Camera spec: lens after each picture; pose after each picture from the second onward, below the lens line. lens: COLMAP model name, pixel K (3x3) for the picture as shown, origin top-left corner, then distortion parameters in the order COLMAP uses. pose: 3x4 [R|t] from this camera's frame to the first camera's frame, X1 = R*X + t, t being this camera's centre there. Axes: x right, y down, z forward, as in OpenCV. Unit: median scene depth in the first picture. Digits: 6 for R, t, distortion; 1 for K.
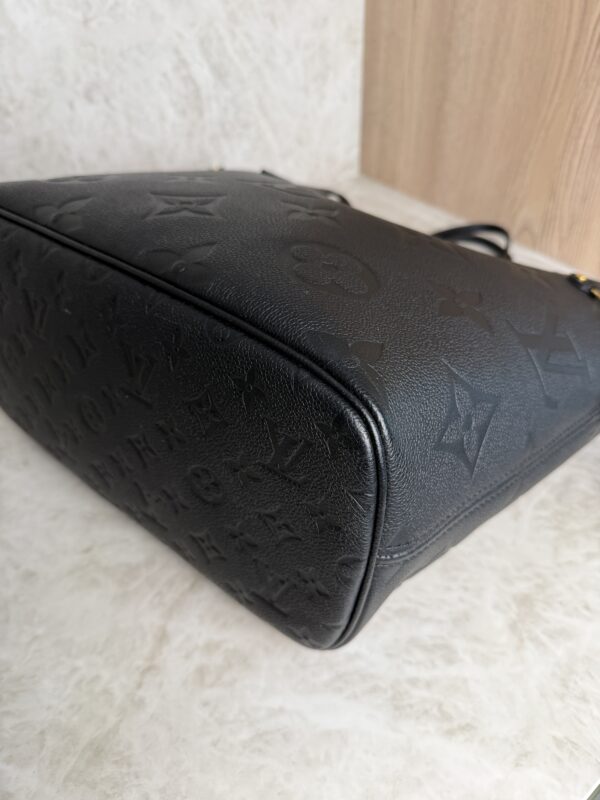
lens RADIAL K [[590.0, 0, 298.3], [0, 590.0, 415.2], [0, 0, 1]] dist [-0.022386, -0.012585]
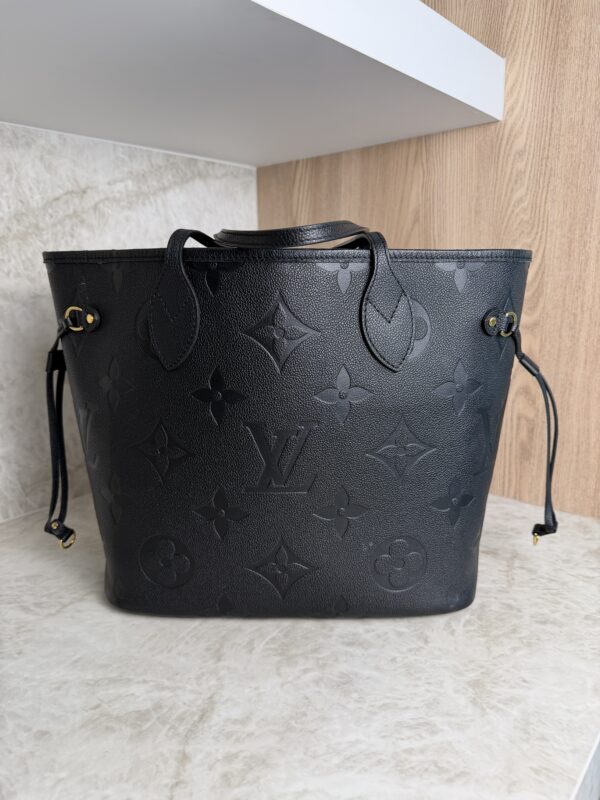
lens RADIAL K [[590.0, 0, 297.9], [0, 590.0, 398.2], [0, 0, 1]] dist [-0.022386, -0.012585]
pose [[0.976098, -0.040005, 0.213616, -0.236315], [0.143033, 0.858284, -0.492839, 0.380600], [-0.163627, 0.511614, 0.843491, -0.303670]]
